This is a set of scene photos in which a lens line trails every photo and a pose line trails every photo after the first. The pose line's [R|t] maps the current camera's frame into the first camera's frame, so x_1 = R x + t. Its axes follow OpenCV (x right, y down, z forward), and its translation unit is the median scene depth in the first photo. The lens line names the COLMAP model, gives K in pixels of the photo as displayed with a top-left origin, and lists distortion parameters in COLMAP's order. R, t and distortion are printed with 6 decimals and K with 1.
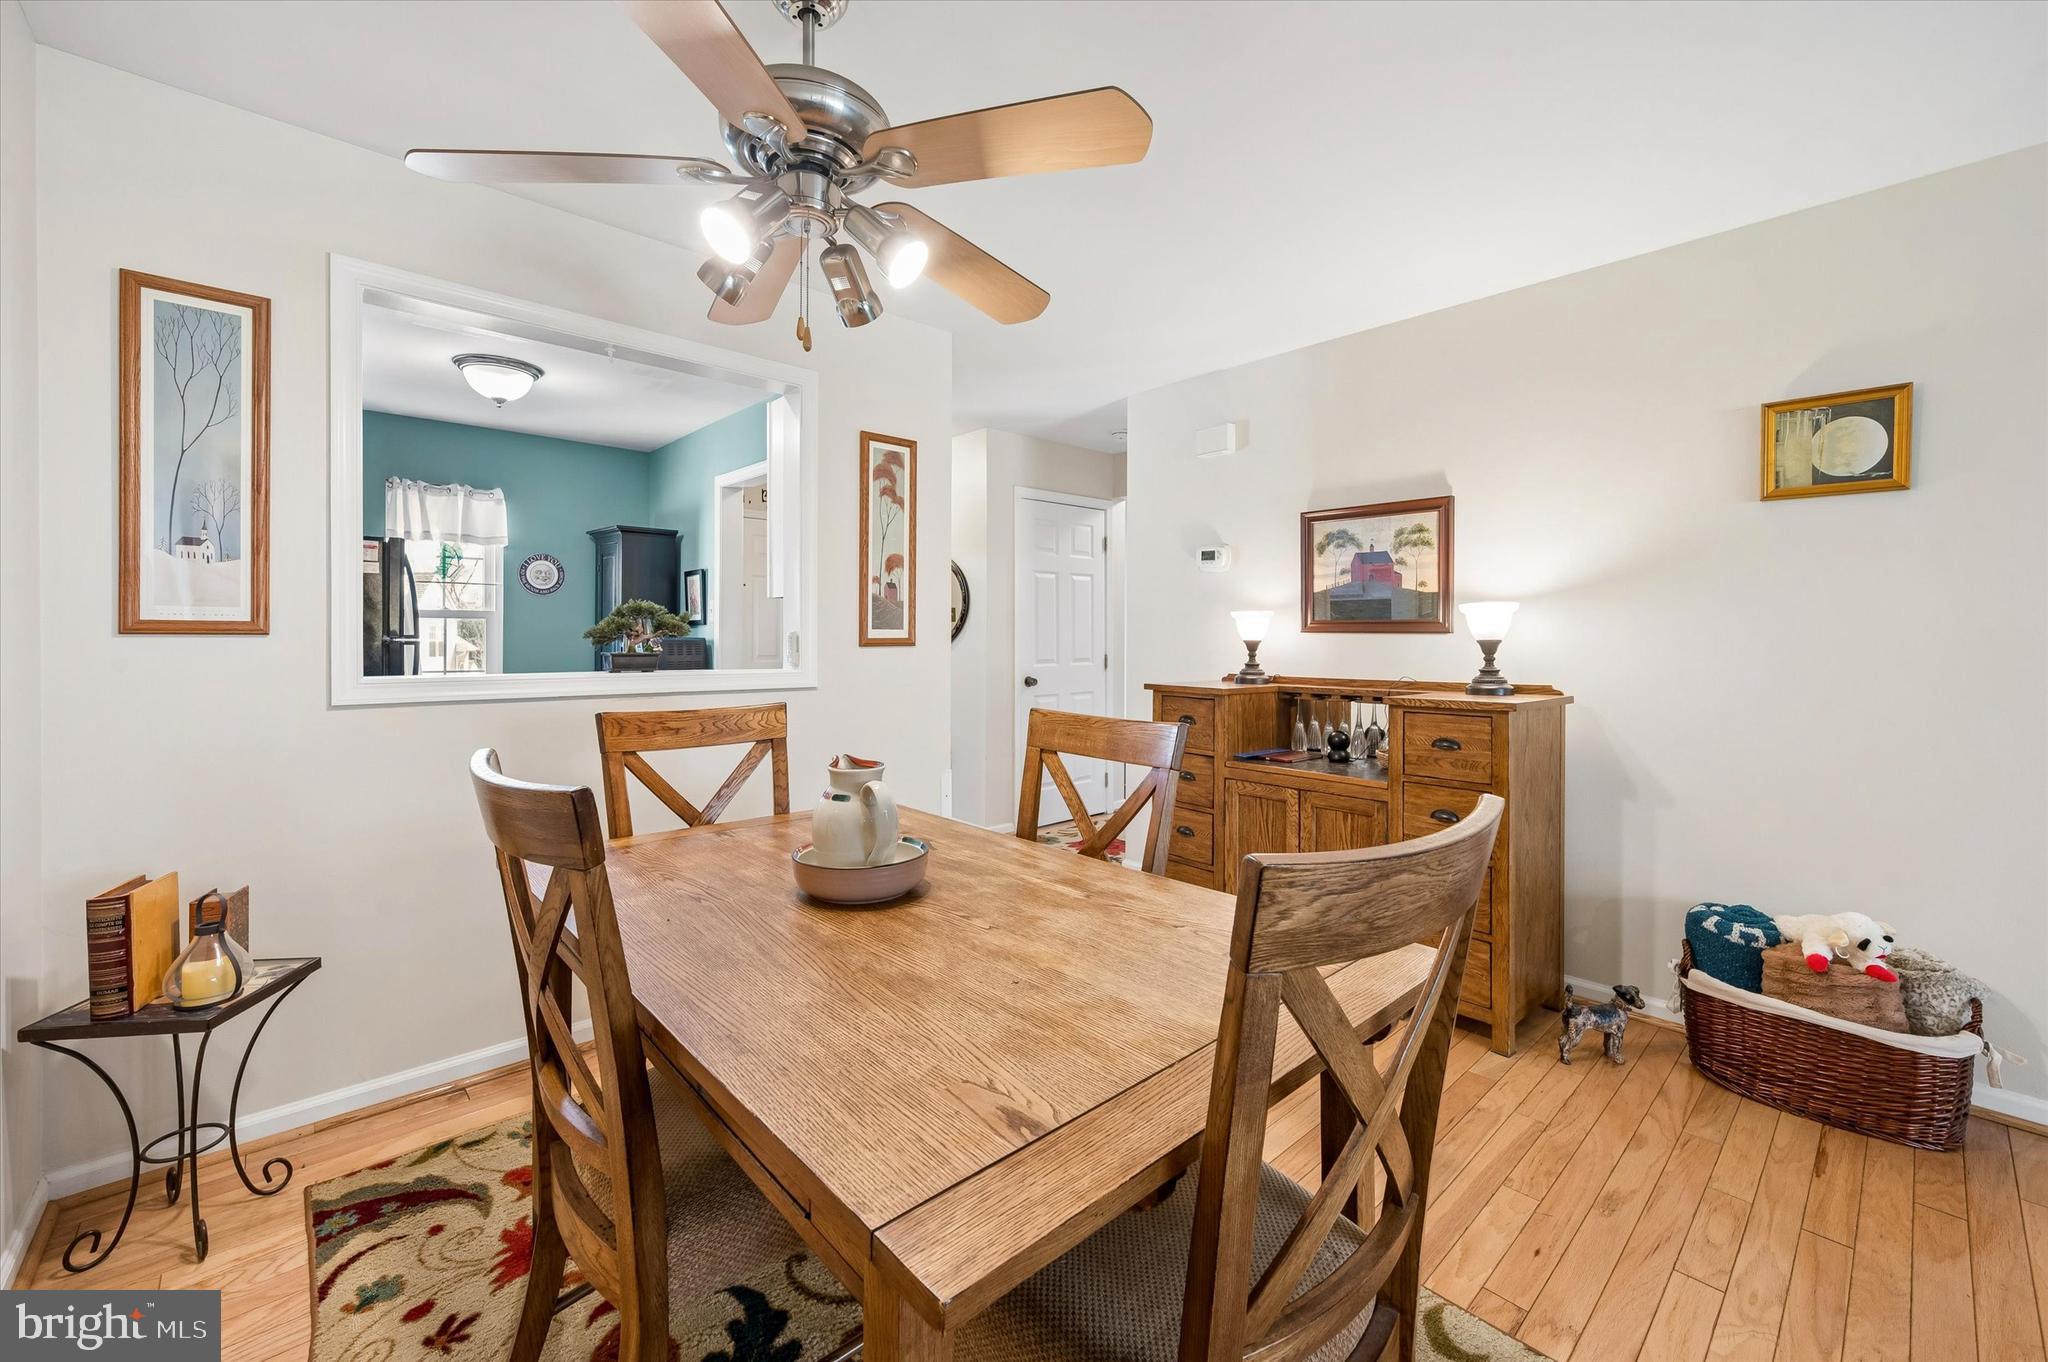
lens RADIAL K [[826.9, 0, 1030.8], [0, 826.9, 639.8], [0, 0, 1]] dist [-0.001879, -0.000065]
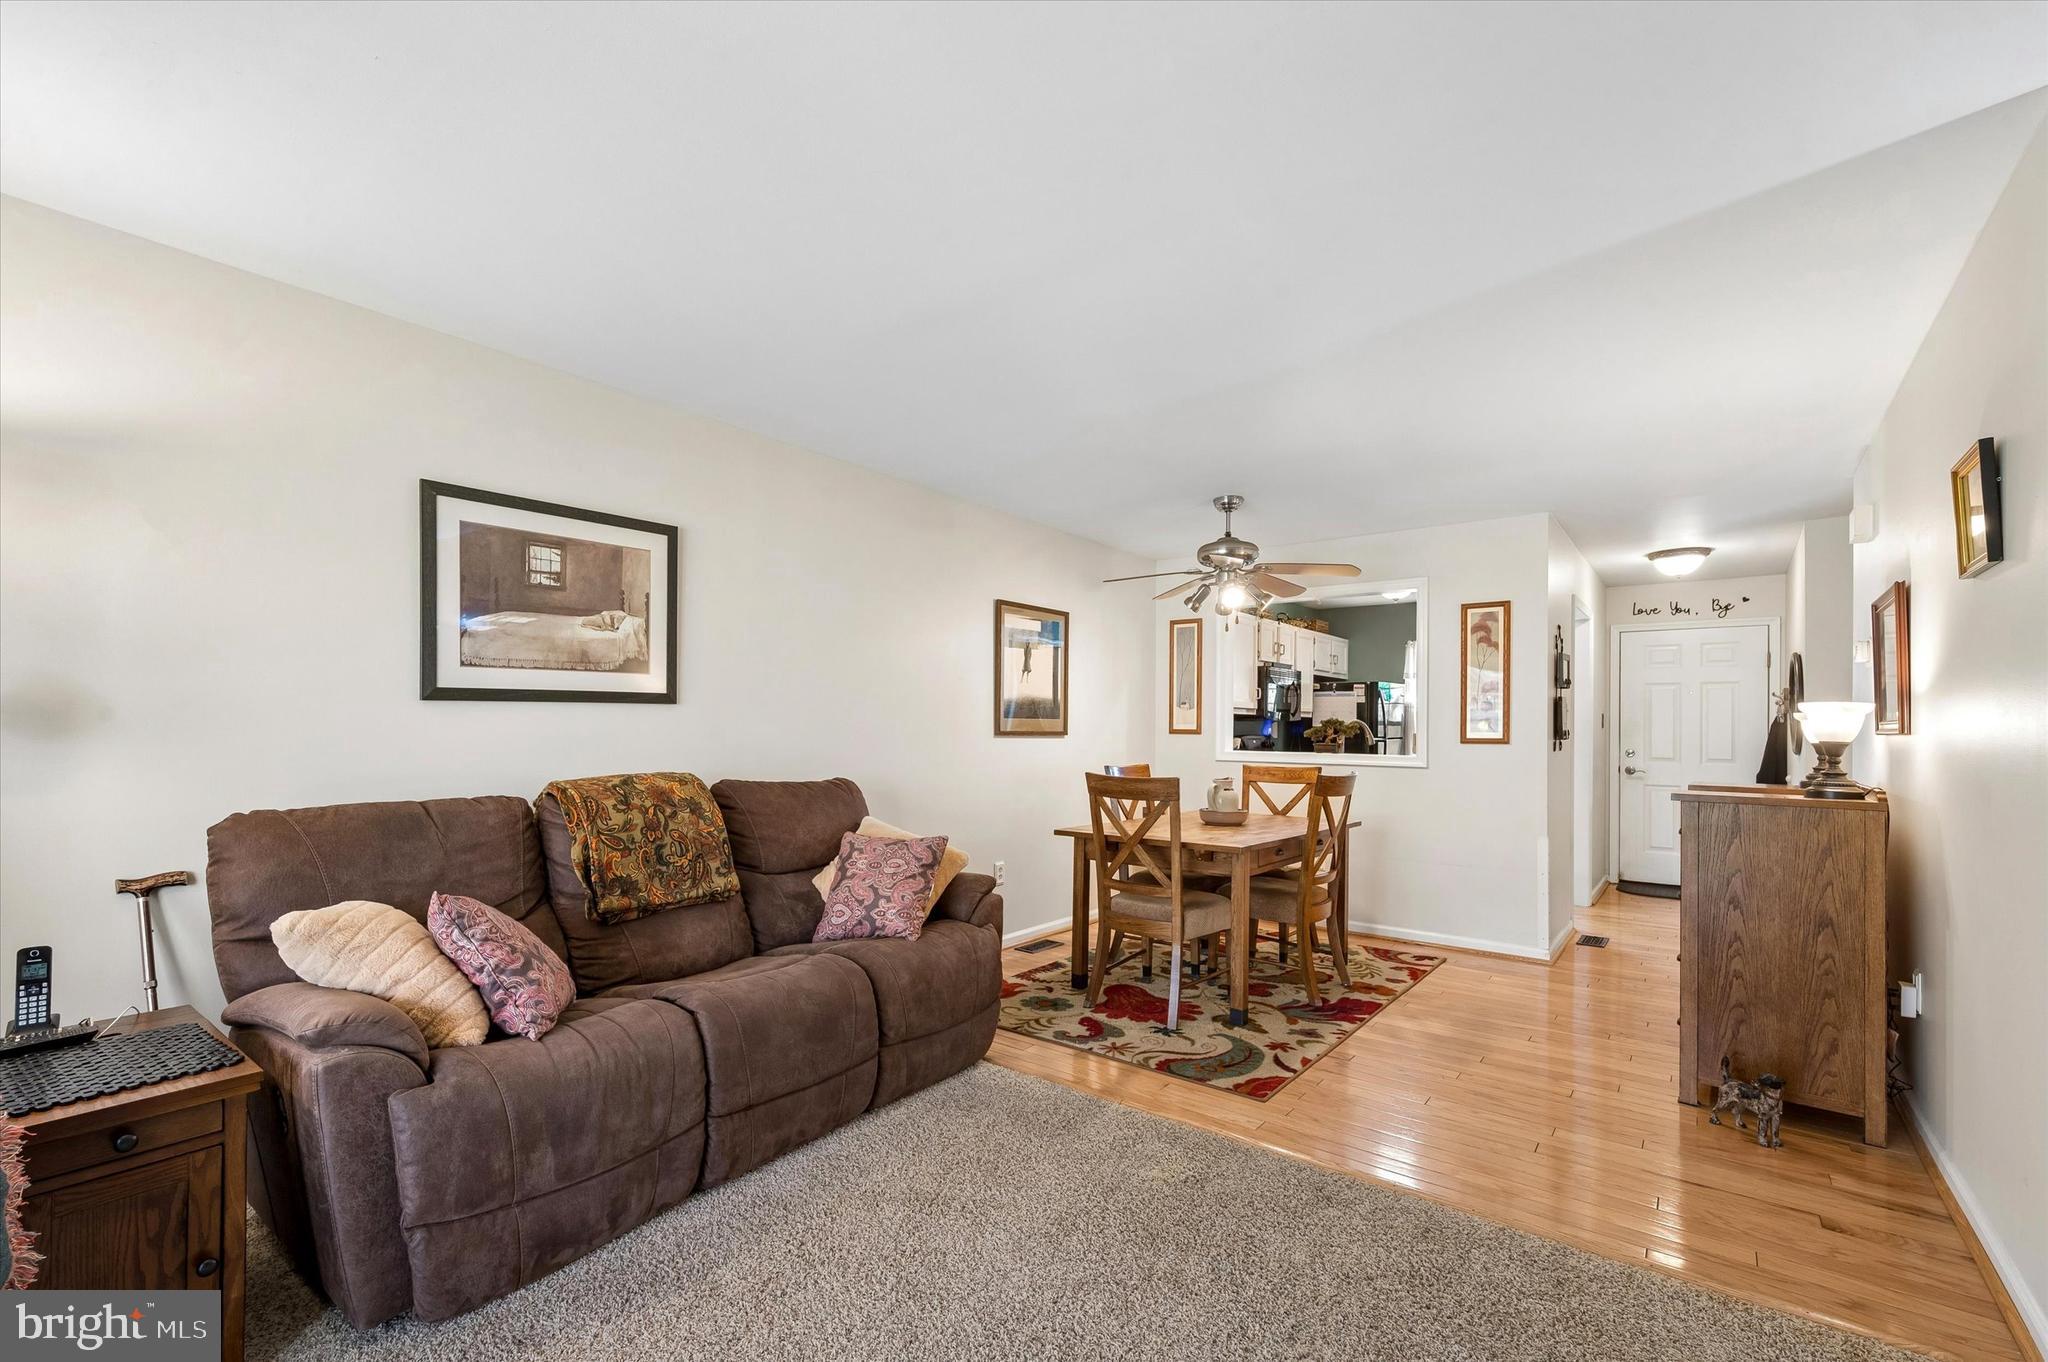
lens RADIAL K [[876.0, 0, 999.6], [0, 876.0, 723.6], [0, 0, 1]] dist [0.000128, 0.000183]
pose [[0.149147, -0.011654, -0.988746, 1.416033], [-0.015168, 0.999786, -0.014072, 0.008235], [0.988699, 0.017096, 0.148938, -0.108663]]
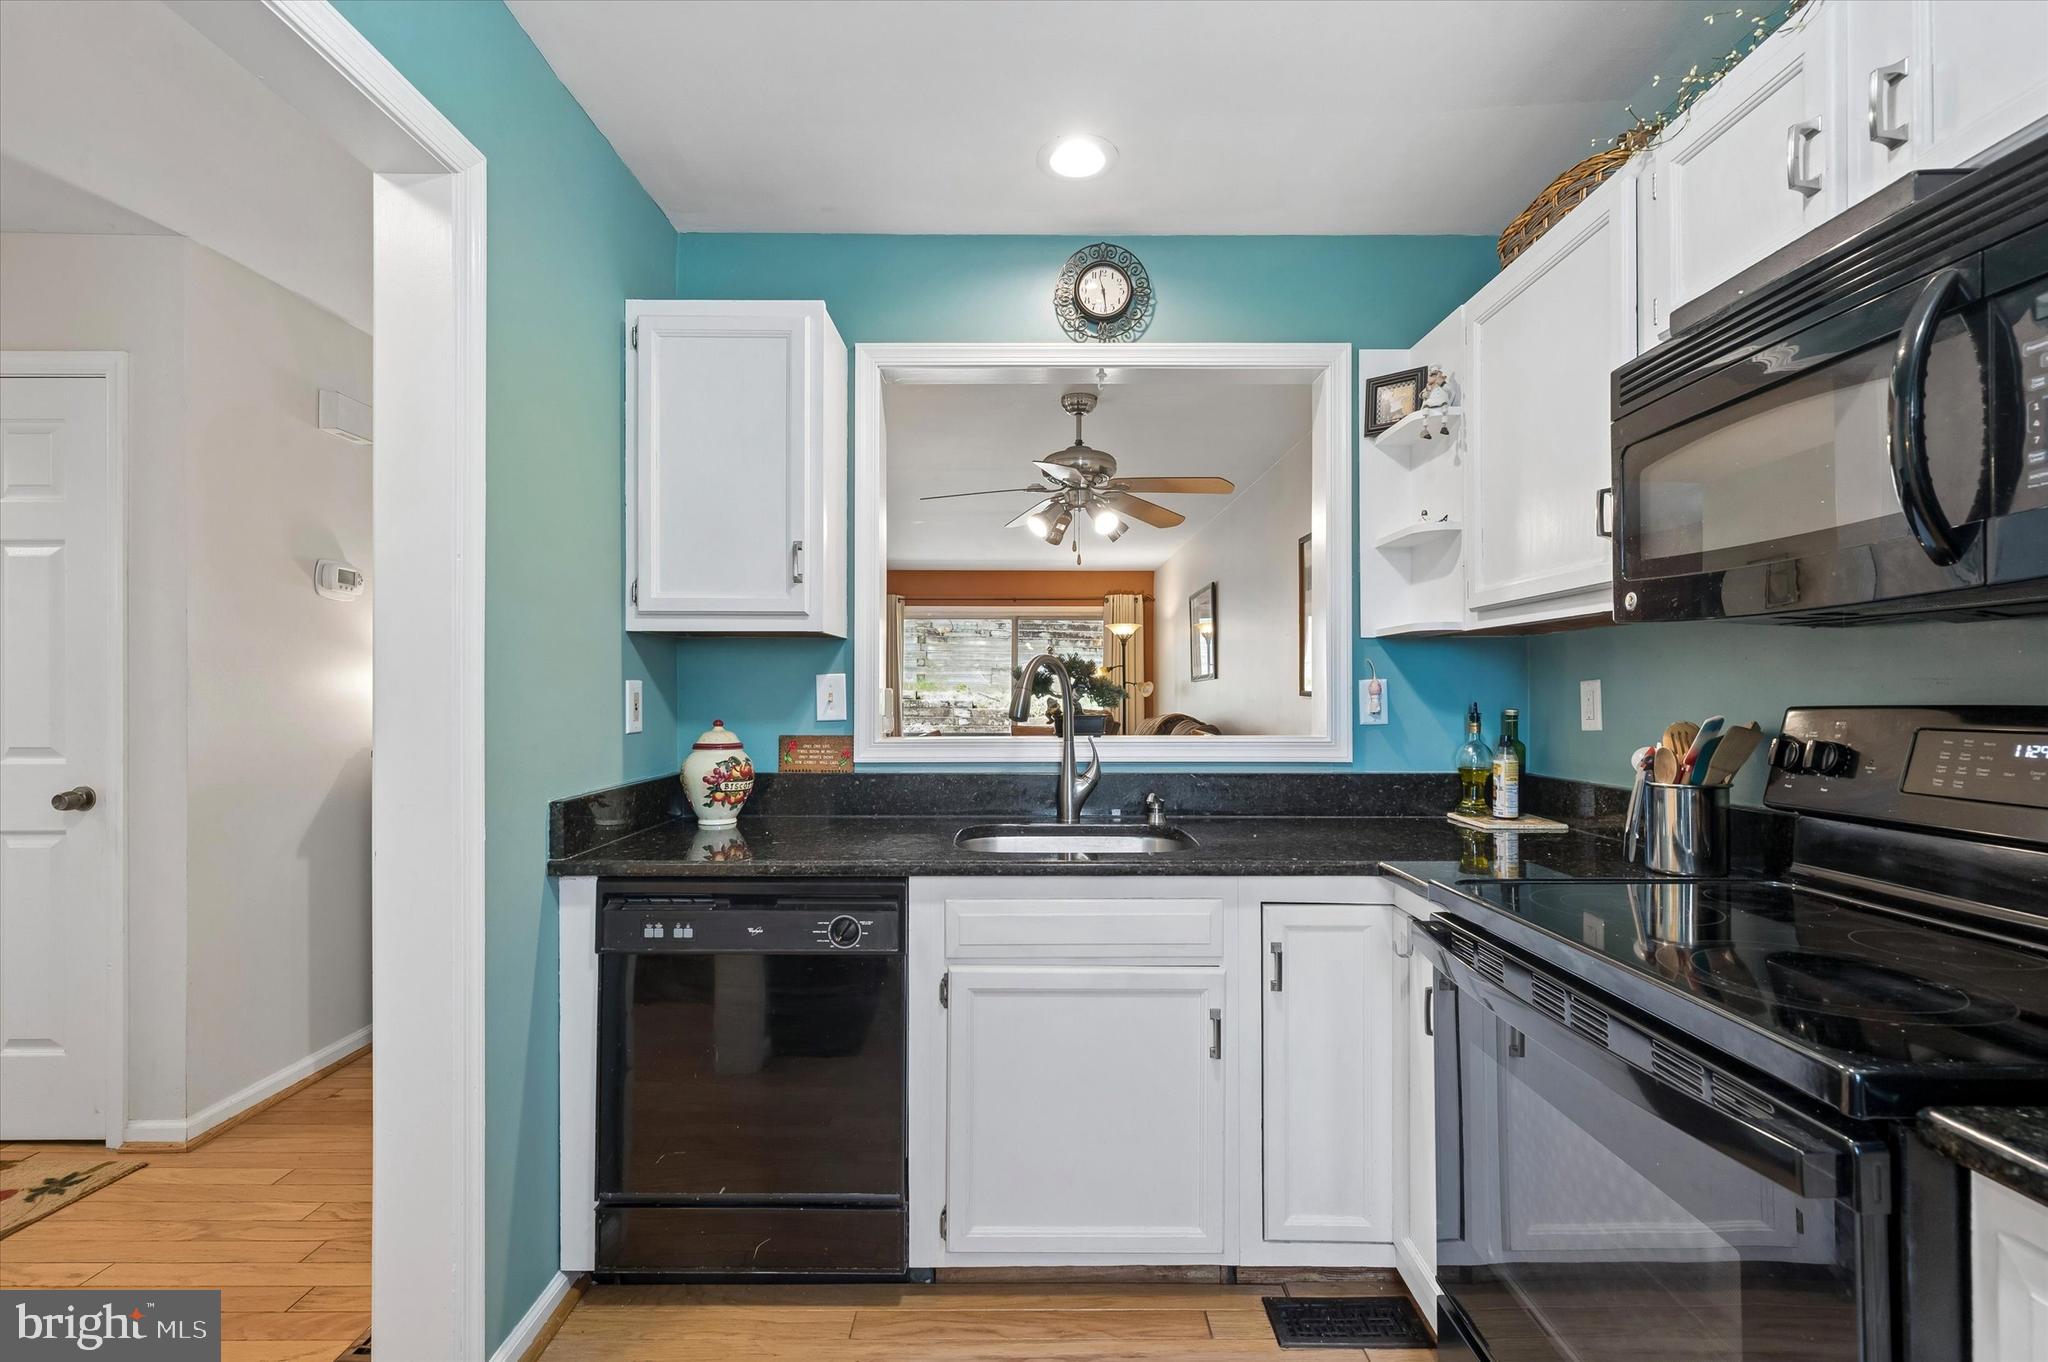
lens RADIAL K [[911.9, 0, 1027.6], [0, 911.9, 685.7], [0, 0, 1]] dist [0.000246, 0.000083]
pose [[-0.743201, -0.002152, 0.669065, -1.006632], [-0.000932, 0.999997, 0.002182, -0.016056], [-0.669068, 0.000998, -0.743201, 1.626637]]
